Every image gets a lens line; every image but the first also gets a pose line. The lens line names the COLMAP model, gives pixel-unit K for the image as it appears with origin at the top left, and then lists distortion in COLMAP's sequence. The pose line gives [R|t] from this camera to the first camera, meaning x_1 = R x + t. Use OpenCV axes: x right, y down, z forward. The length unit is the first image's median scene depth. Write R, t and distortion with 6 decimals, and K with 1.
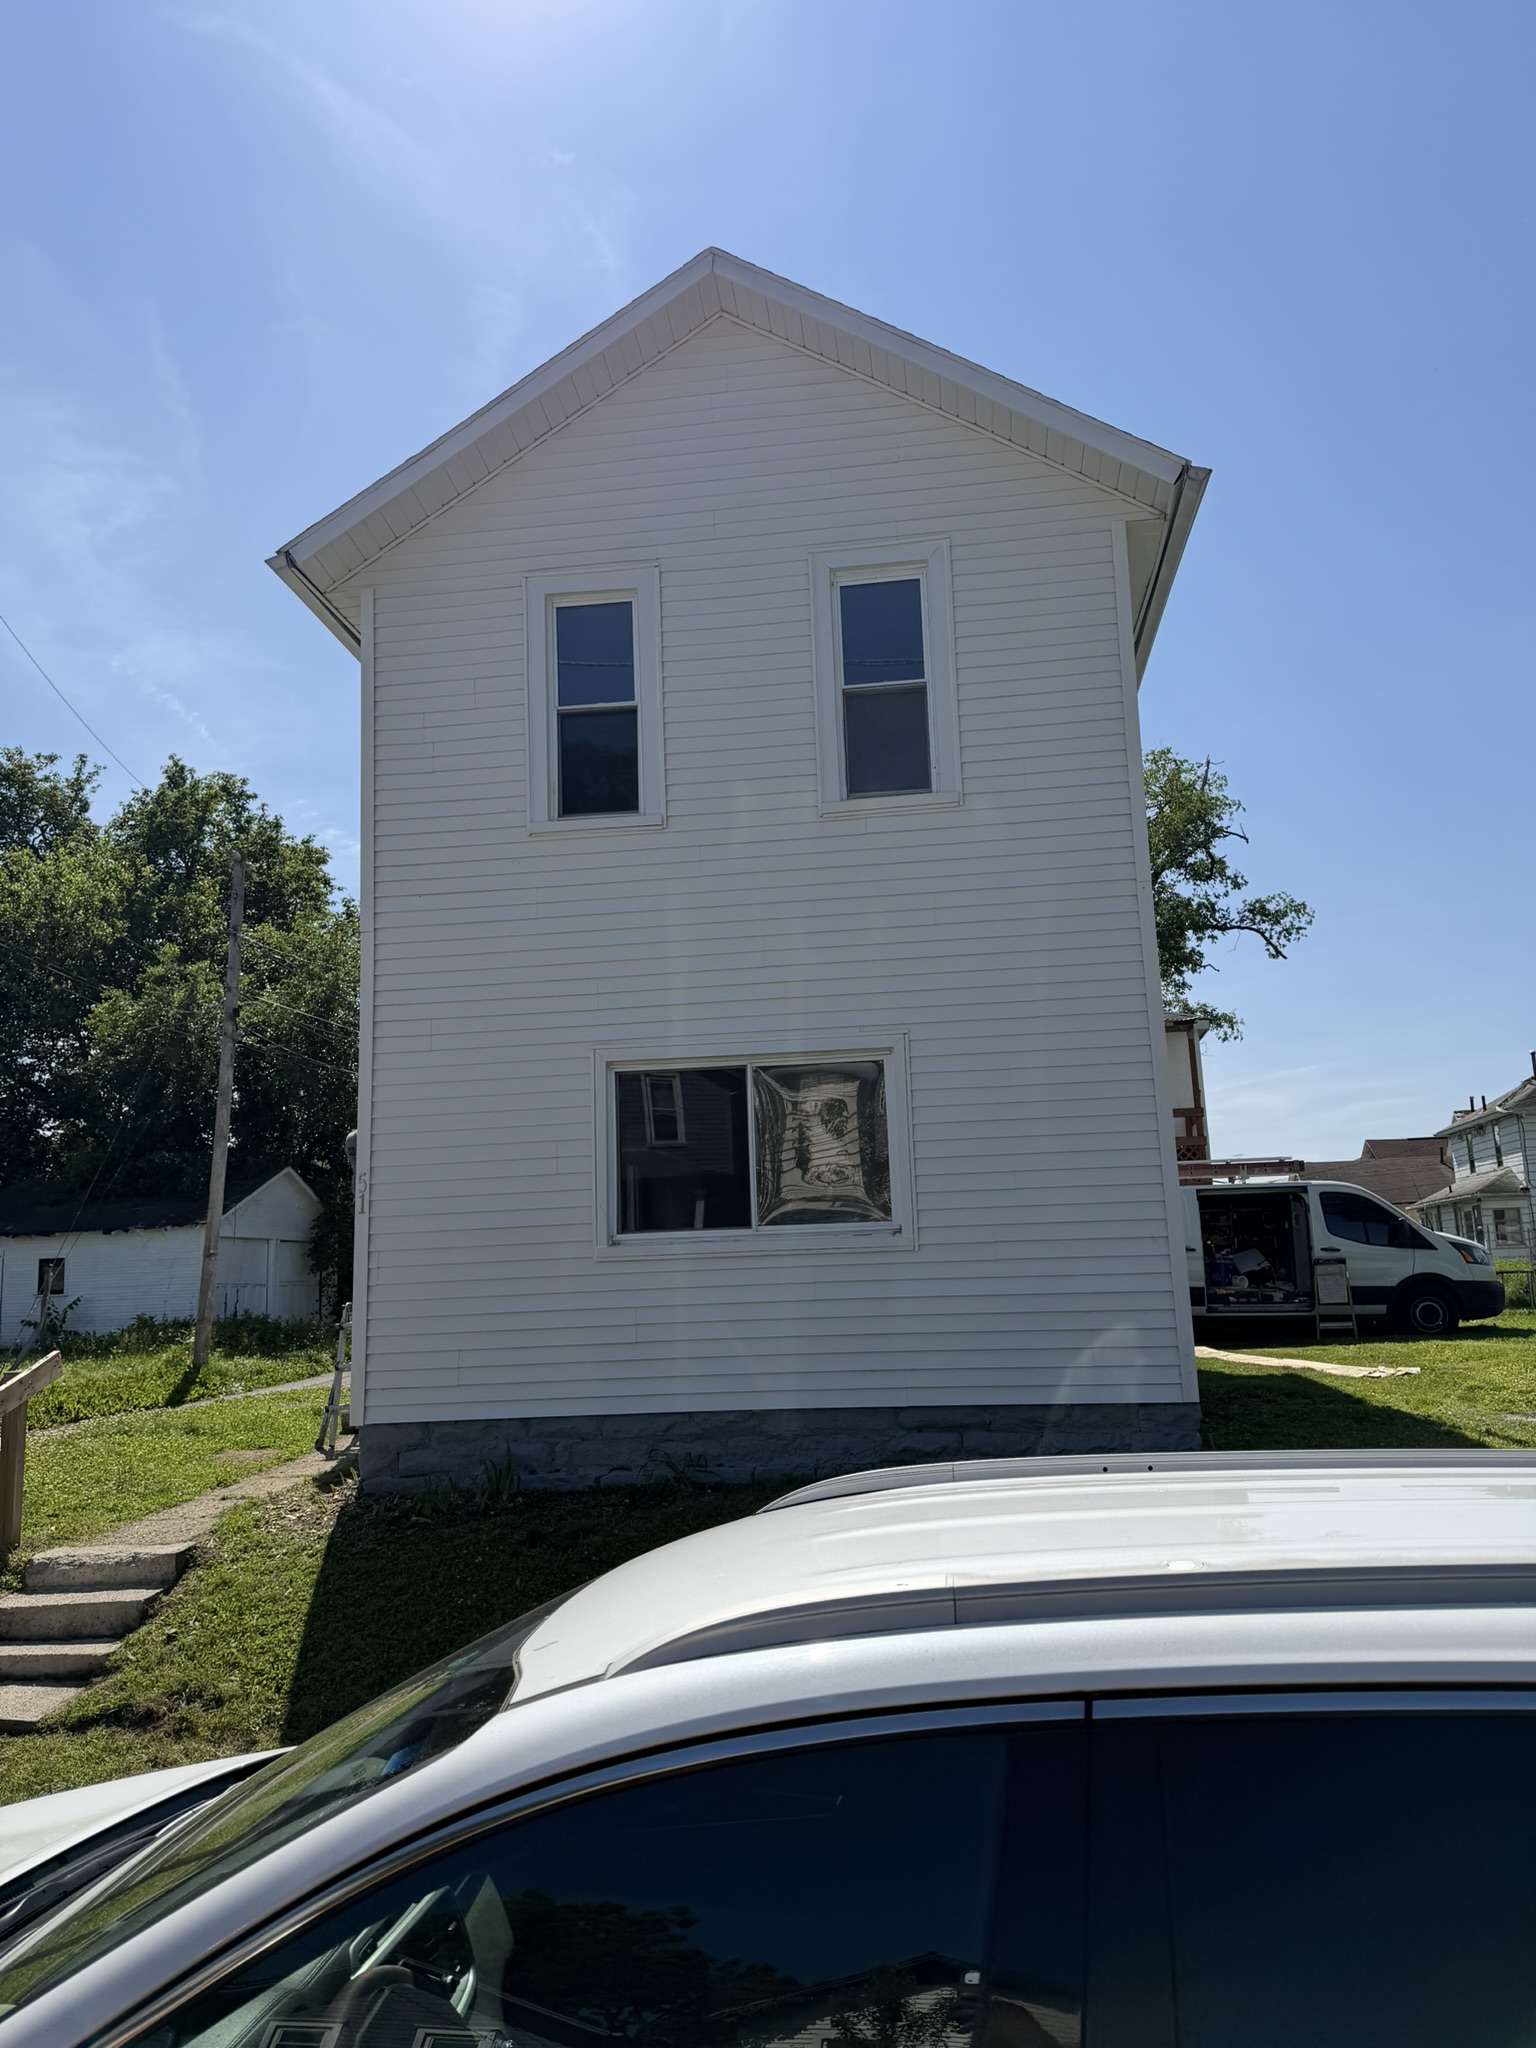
lens RADIAL K [[1451.2, 0, 782.6], [0, 1451.2, 1026.4], [0, 0, 1]] dist [0.019039, -0.003110]
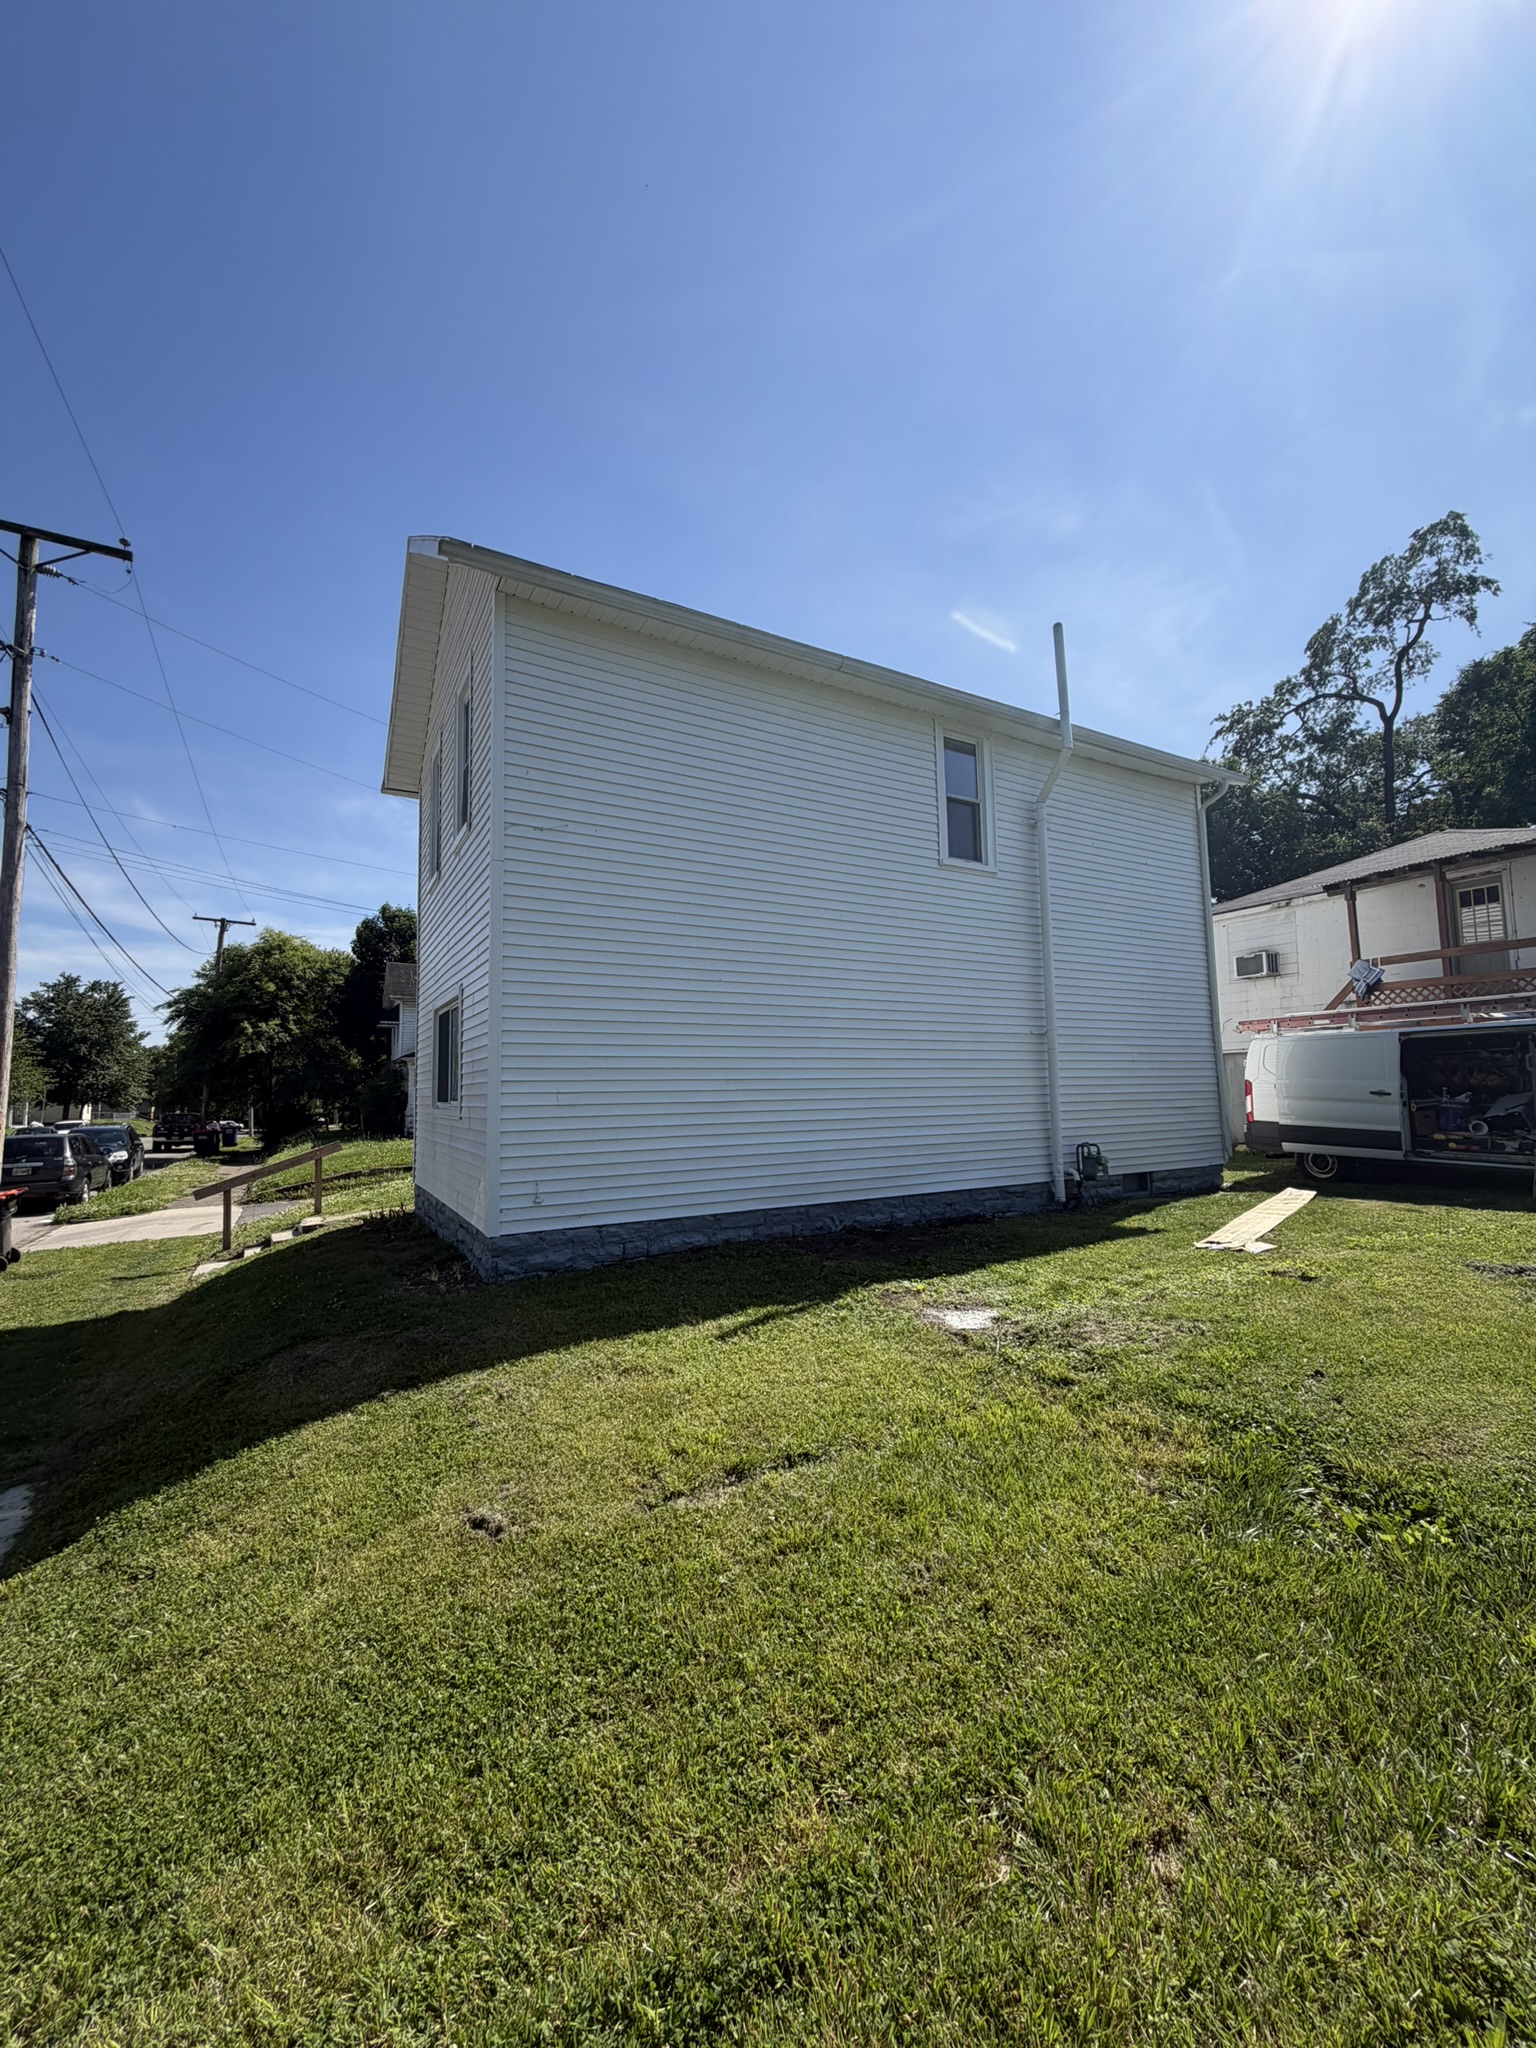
lens RADIAL K [[820.4, 0, 771.9], [0, 820.4, 1024.7], [0, 0, 1]] dist [0.002322, 0.000146]
pose [[0.586724, -0.039339, -0.808831, 1.023797], [0.135402, 0.989524, 0.050094, 0.049996], [0.798387, -0.138909, 0.585904, 0.736153]]
